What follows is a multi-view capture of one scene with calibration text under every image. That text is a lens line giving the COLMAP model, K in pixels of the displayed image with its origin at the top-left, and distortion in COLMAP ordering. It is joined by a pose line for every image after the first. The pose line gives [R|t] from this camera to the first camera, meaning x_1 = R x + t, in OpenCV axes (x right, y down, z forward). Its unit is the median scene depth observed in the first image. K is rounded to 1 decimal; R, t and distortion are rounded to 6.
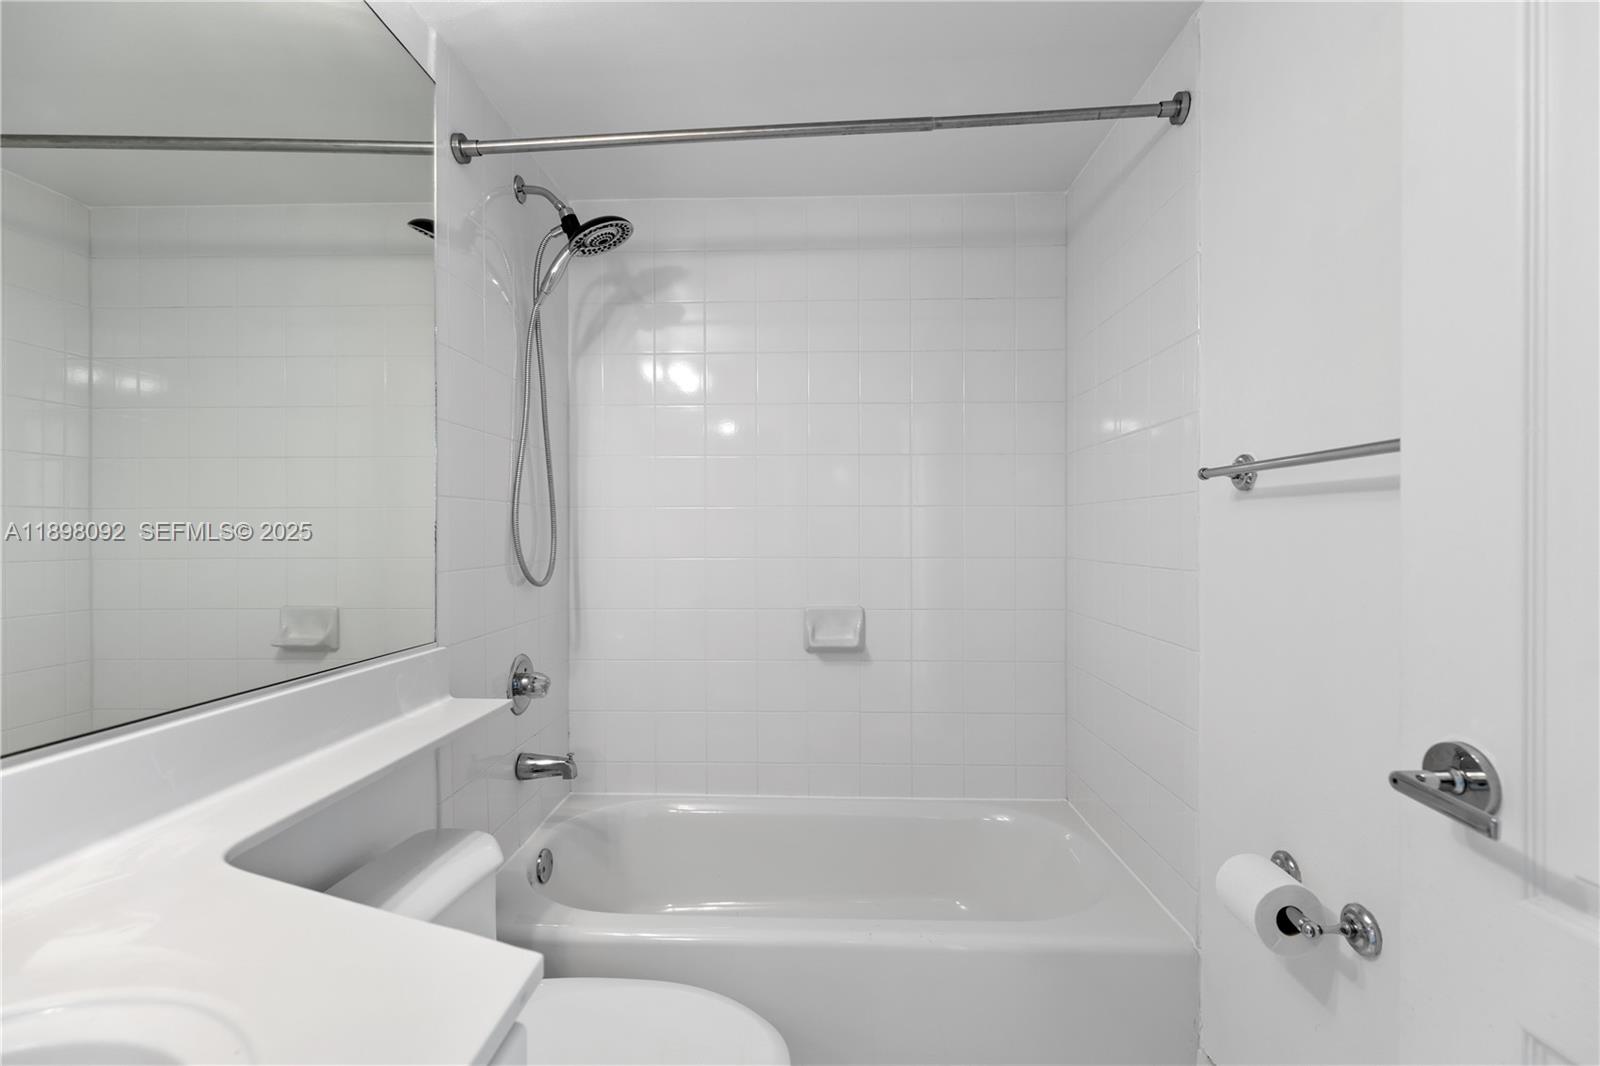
lens RADIAL K [[716.5, 0, 800.0], [0, 716.5, 533.0], [0, 0, 1]] dist [0.002817, -0.000426]
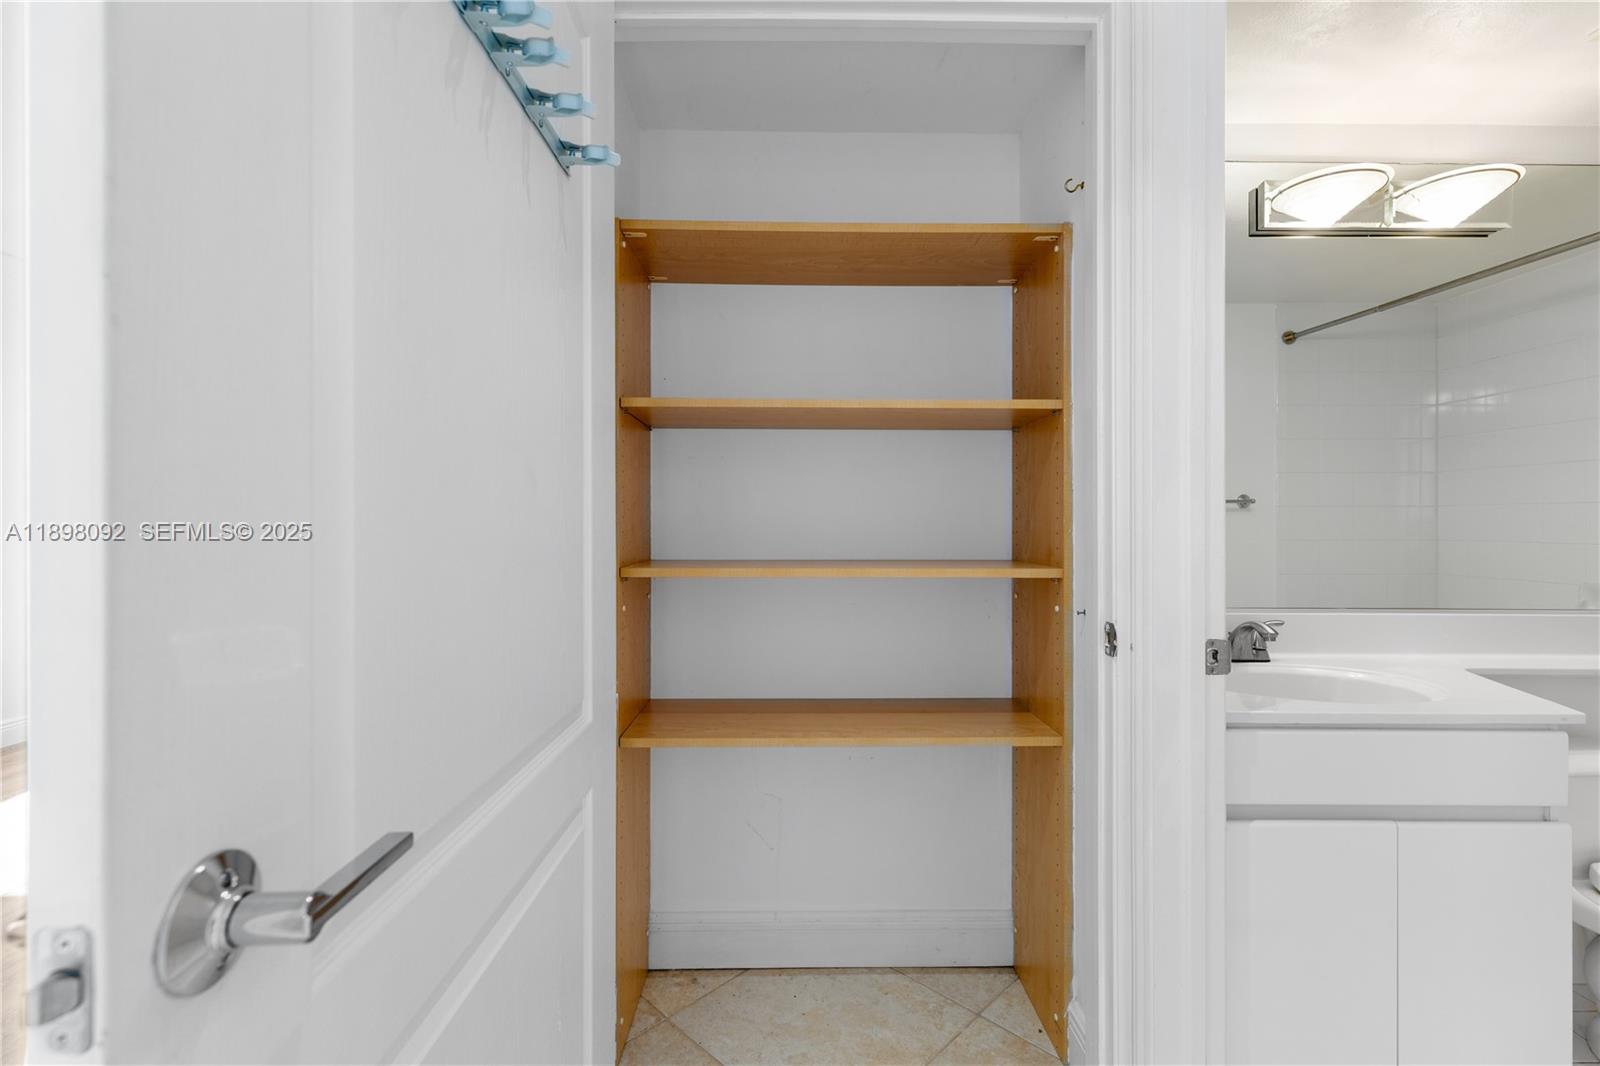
lens RADIAL K [[717.9, 0, 804.6], [0, 717.9, 521.1], [0, 0, 1]] dist [0.002742, -0.000236]
pose [[0.045738, -0.004636, -0.998943, 0.496693], [0.002504, 0.999987, -0.004526, 0.001814], [0.998950, -0.002294, 0.045749, -0.427428]]
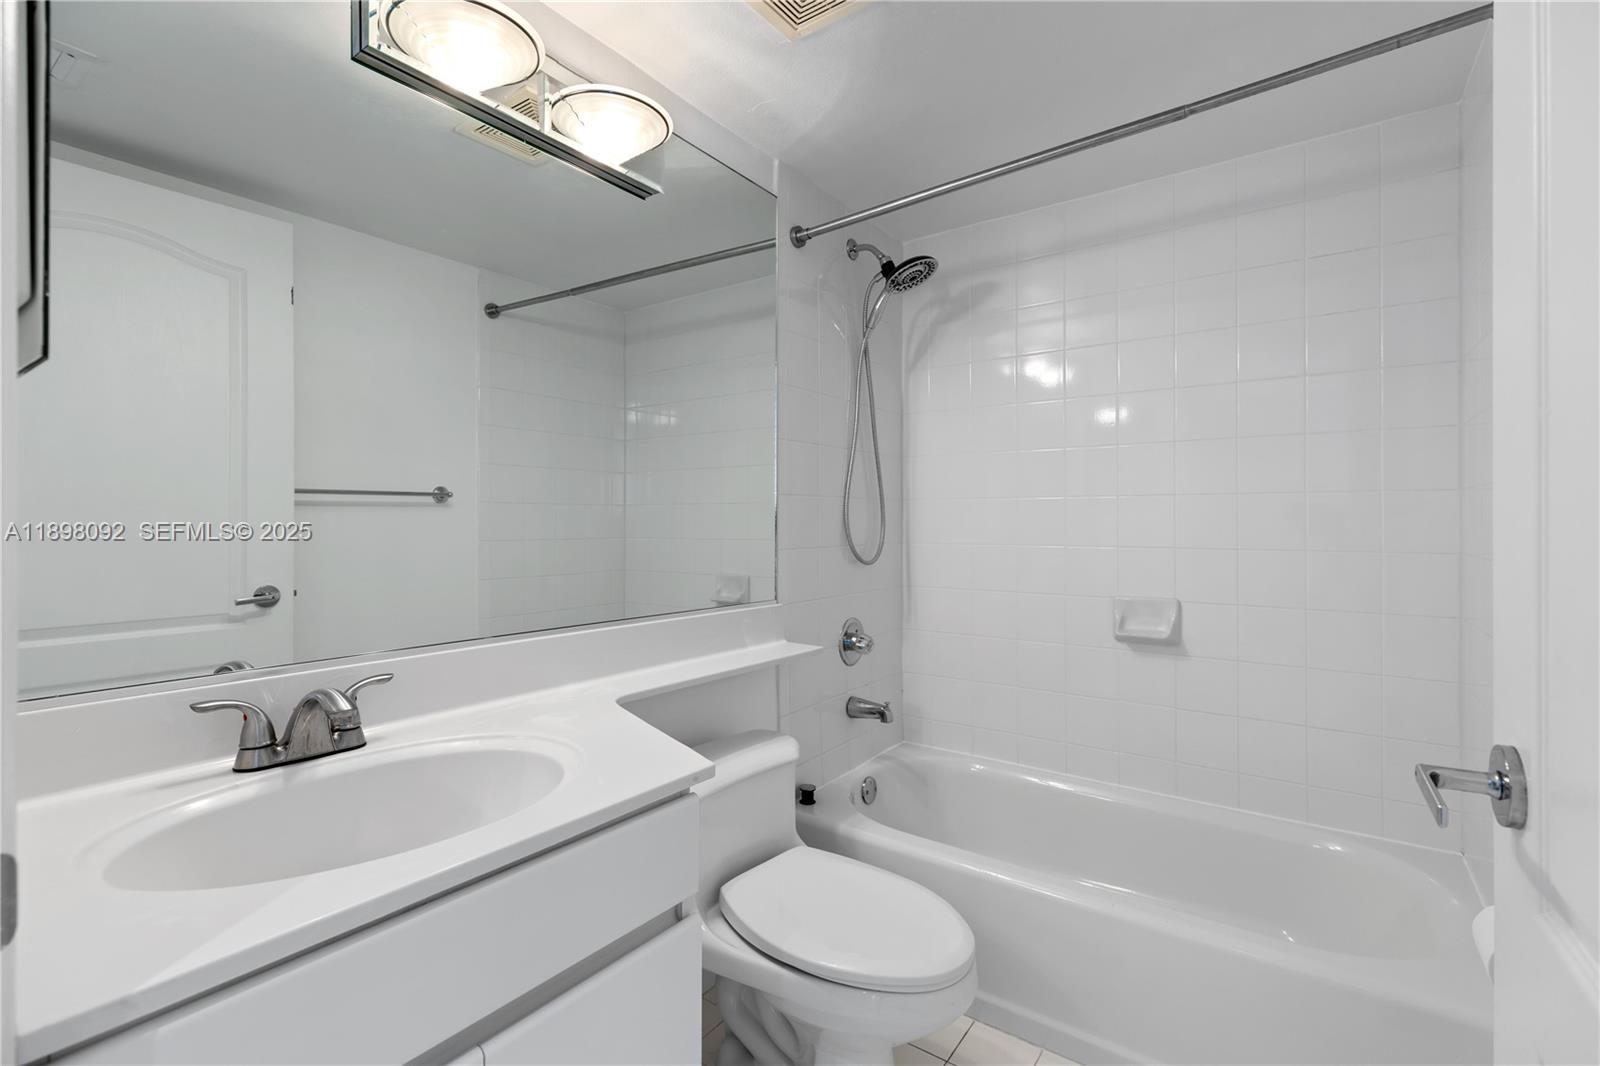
lens RADIAL K [[717.9, 0, 804.6], [0, 717.9, 521.1], [0, 0, 1]] dist [0.002742, -0.000236]
pose [[0.834354, 0.001947, -0.551226, 0.221372], [-0.003713, 0.999991, -0.002088, 0.002098], [0.551217, 0.003789, 0.834354, -0.092691]]
